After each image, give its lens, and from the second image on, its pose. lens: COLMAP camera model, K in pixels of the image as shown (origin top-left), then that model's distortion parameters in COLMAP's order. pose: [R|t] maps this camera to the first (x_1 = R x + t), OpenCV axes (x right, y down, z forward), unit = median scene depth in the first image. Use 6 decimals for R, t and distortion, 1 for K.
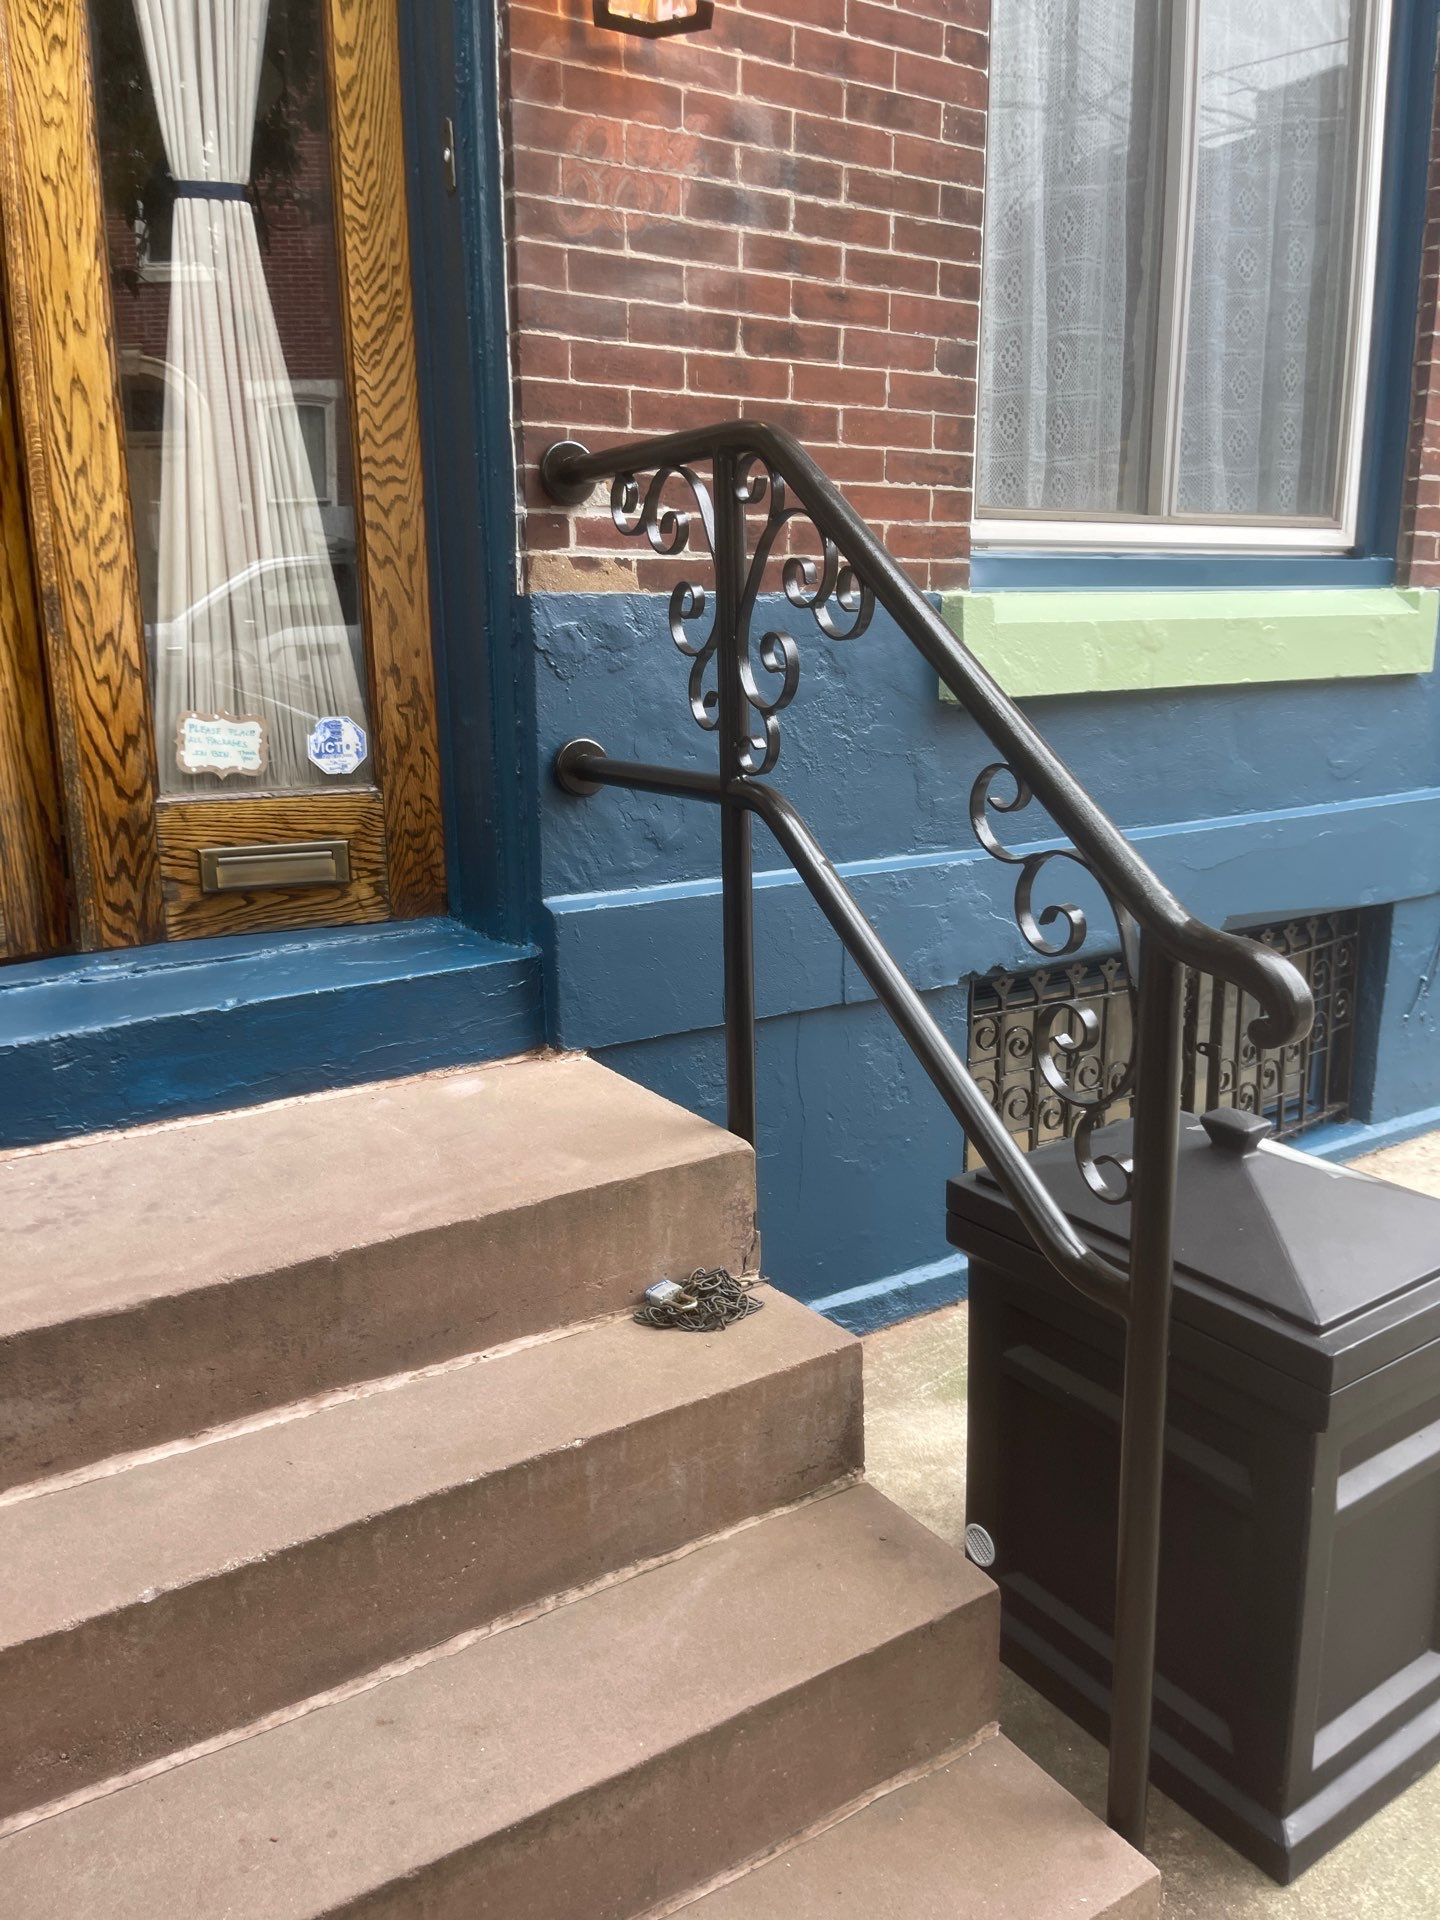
lens RADIAL K [[1447.4, 0, 726.9], [0, 1447.4, 951.3], [0, 0, 1]] dist [0.064539, -0.092005]
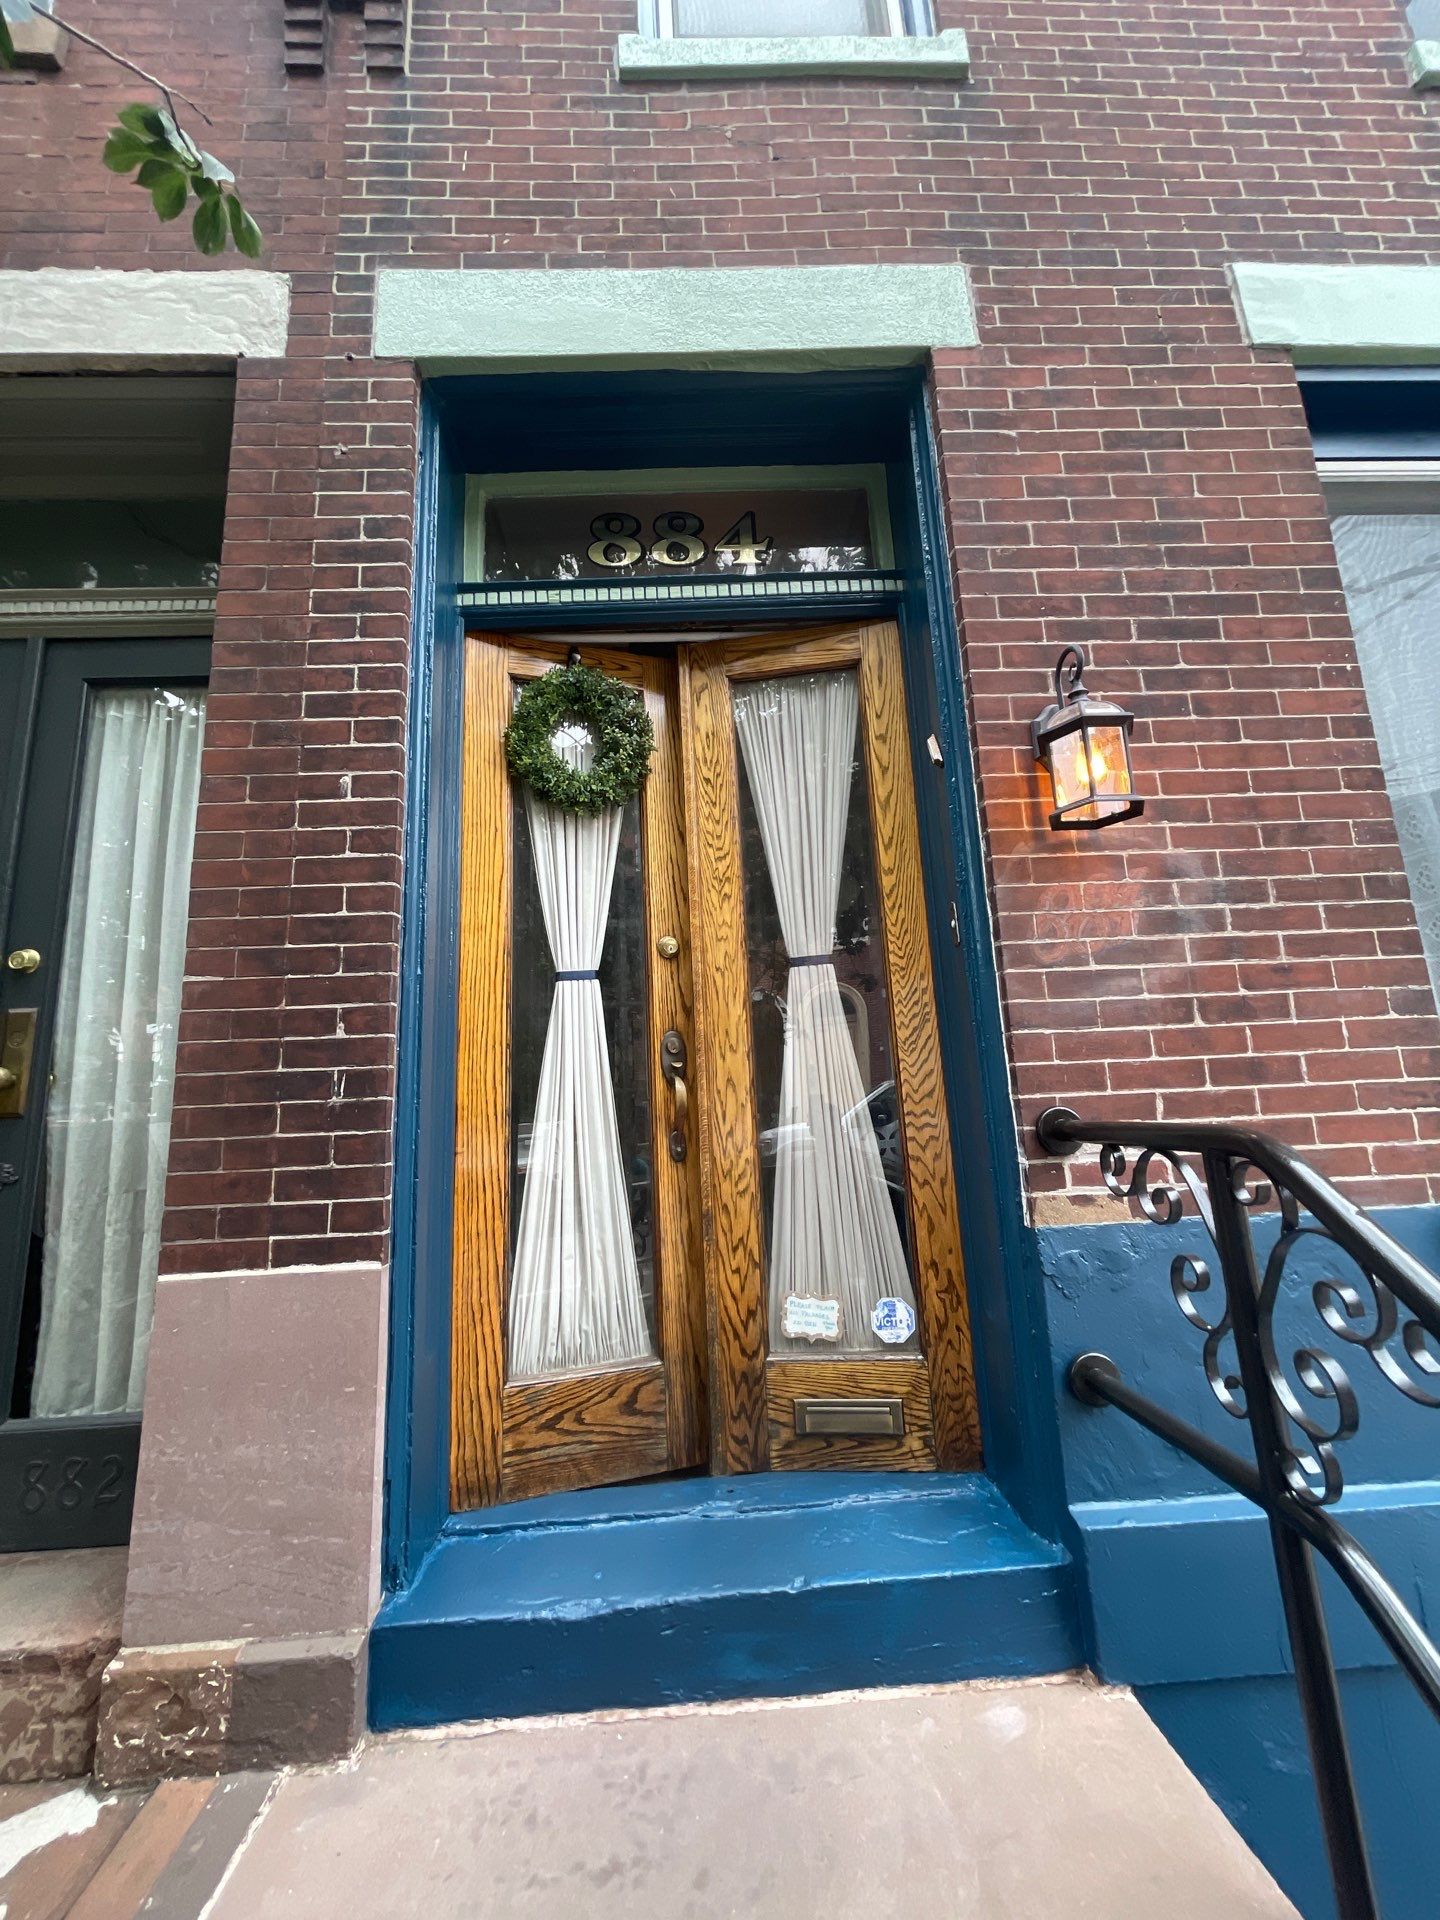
lens RADIAL K [[774.9, 0, 711.4], [0, 774.9, 944.8], [0, 0, 1]] dist [-0.002198, 0.000719]
pose [[0.862253, -0.129502, -0.489641, -0.017870], [-0.078748, 0.920722, -0.382190, -0.184777], [0.500318, 0.368103, 0.783698, 0.241351]]
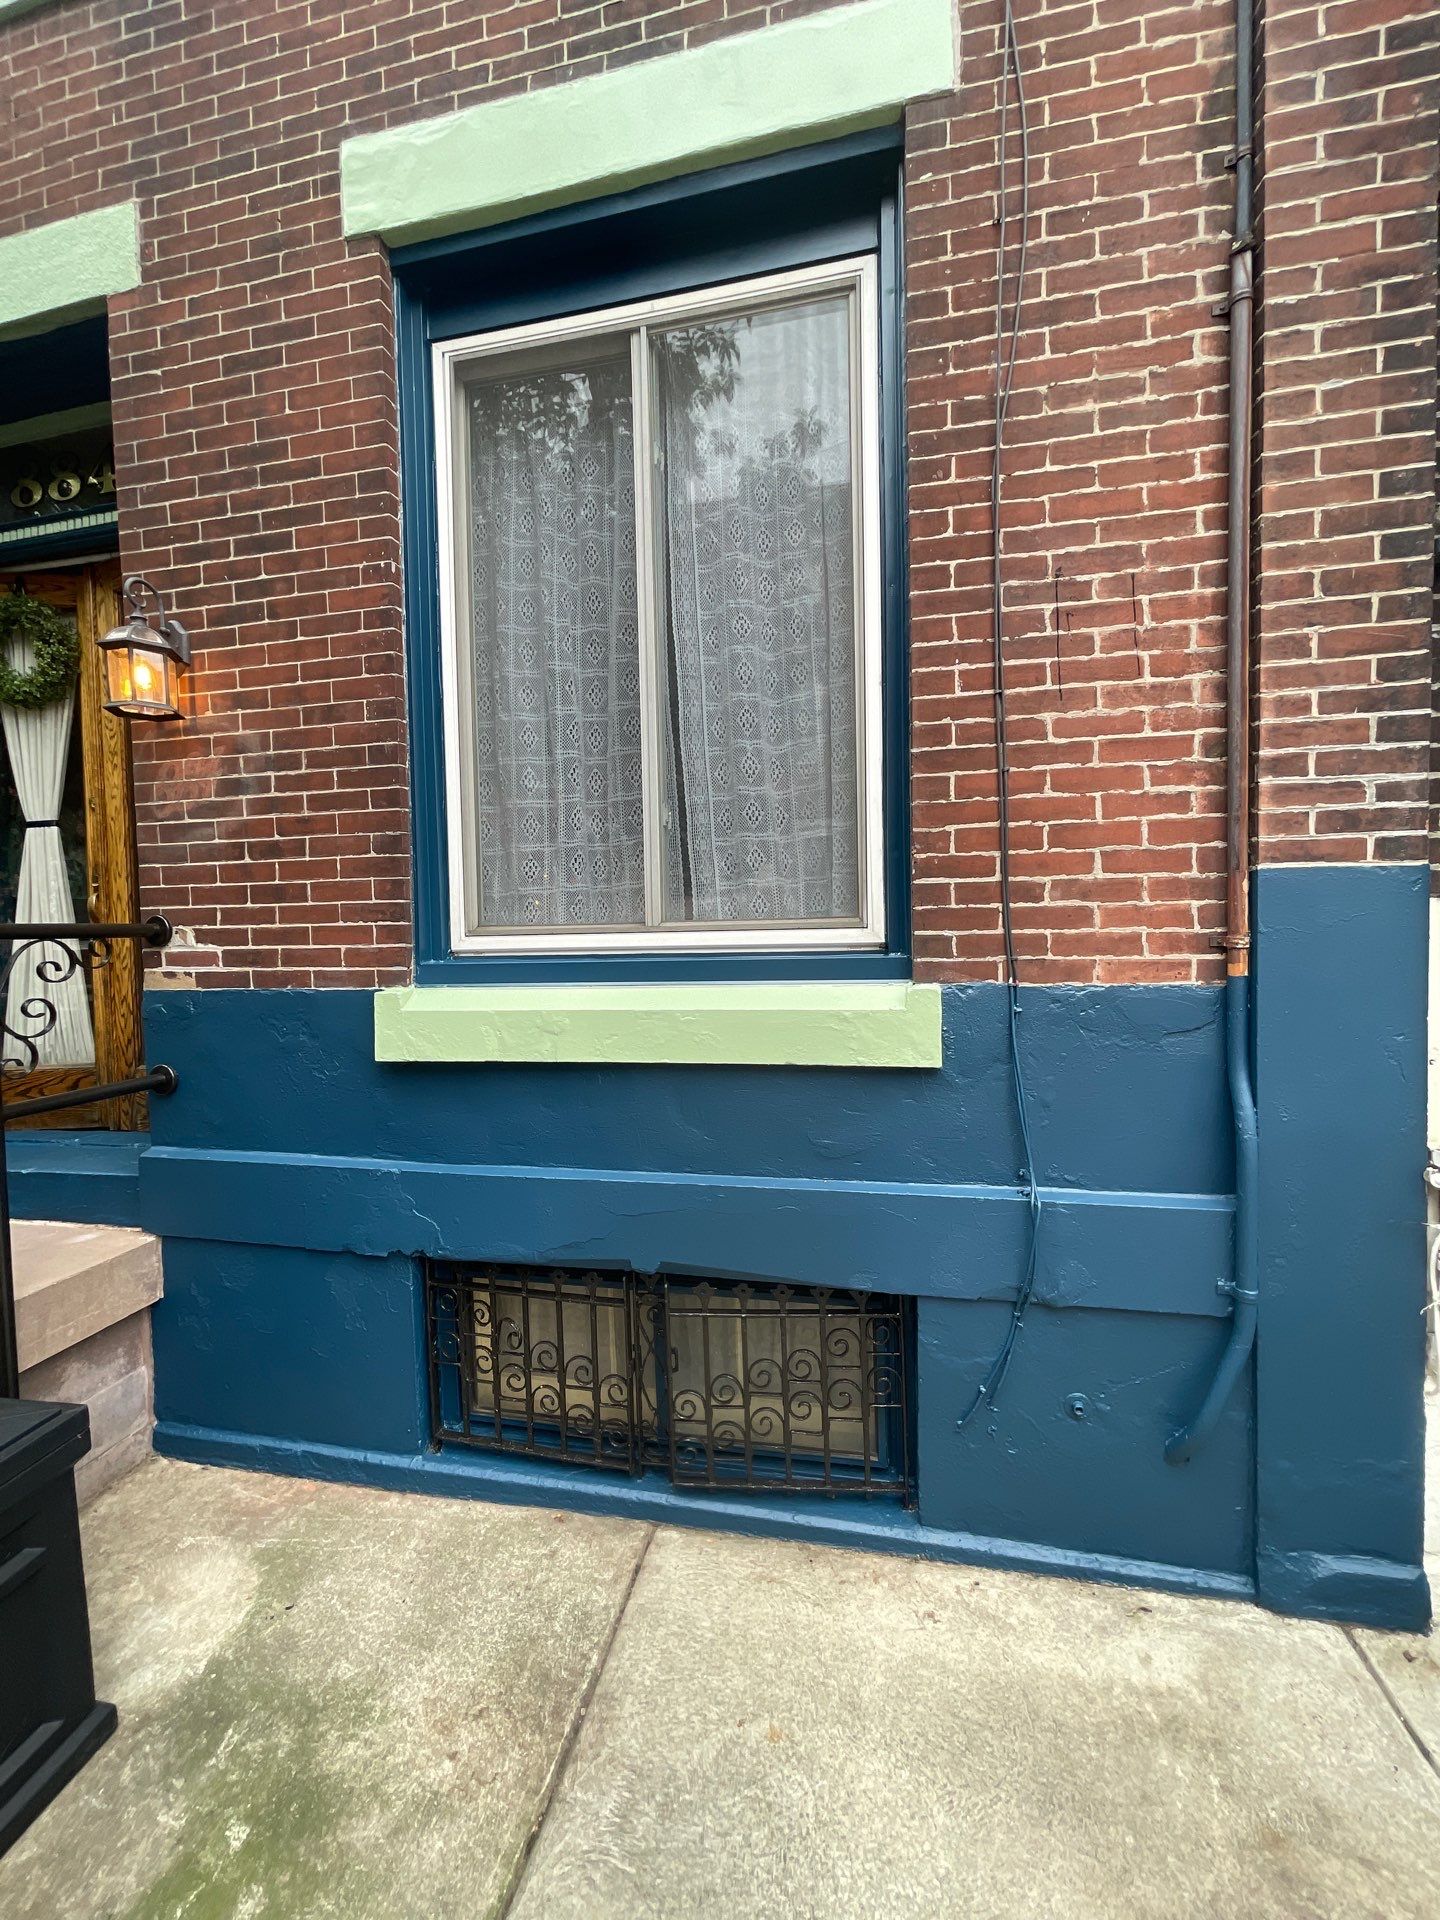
lens RADIAL K [[774.9, 0, 711.4], [0, 774.9, 944.8], [0, 0, 1]] dist [-0.002198, 0.000719]
pose [[0.710622, 0.014526, -0.703424, 1.089018], [-0.142346, 0.982079, -0.123522, -0.272906], [0.689024, 0.187907, 0.699955, 0.749471]]
